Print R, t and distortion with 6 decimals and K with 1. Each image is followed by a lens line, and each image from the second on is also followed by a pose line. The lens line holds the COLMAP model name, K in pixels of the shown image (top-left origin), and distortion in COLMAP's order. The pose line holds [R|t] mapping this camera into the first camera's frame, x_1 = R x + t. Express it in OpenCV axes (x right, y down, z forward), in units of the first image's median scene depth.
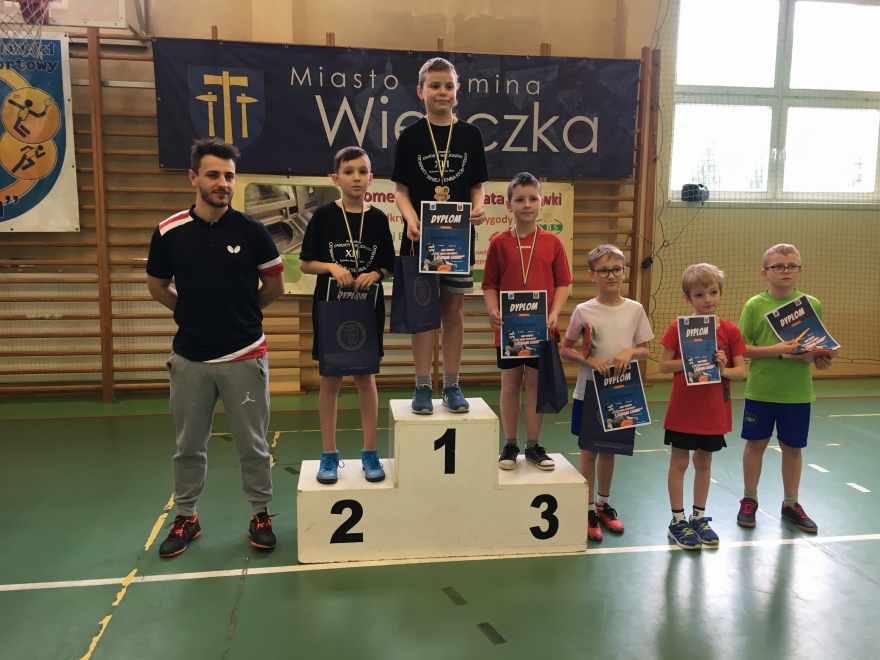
lens RADIAL K [[738.8, 0, 439.8], [0, 738.8, 330.6], [0, 0, 1]] dist [0.083005, -0.101302]
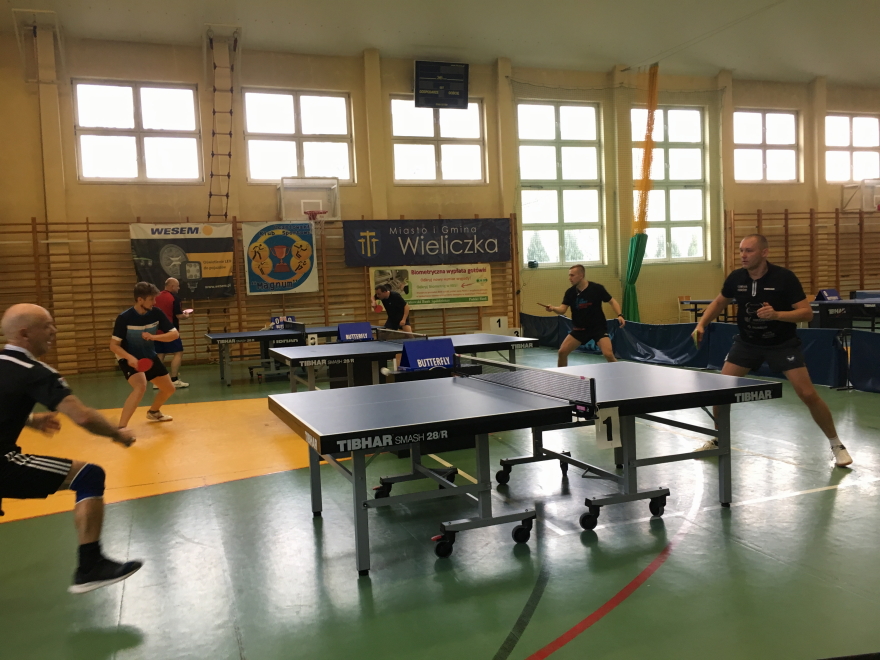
lens RADIAL K [[738.8, 0, 431.3], [0, 738.8, 330.5], [0, 0, 1]] dist [0.083005, -0.101302]
pose [[0.978096, -0.067011, 0.197072, -0.601640], [0.083935, 0.993350, -0.078806, 0.246310], [-0.190481, 0.093621, 0.977217, -1.627225]]
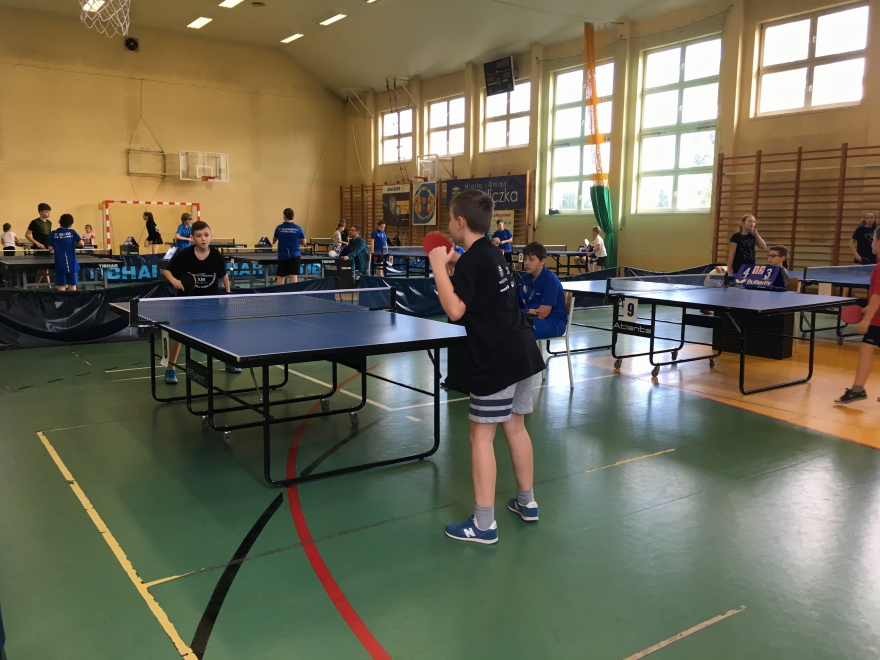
lens RADIAL K [[738.8, 0, 431.7], [0, 738.8, 330.9], [0, 0, 1]] dist [0.083005, -0.101302]
pose [[0.446488, 0.121832, -0.886457, 3.372878], [-0.124065, 0.989547, 0.073512, 0.165625], [0.886147, 0.077156, 0.456936, -0.948659]]
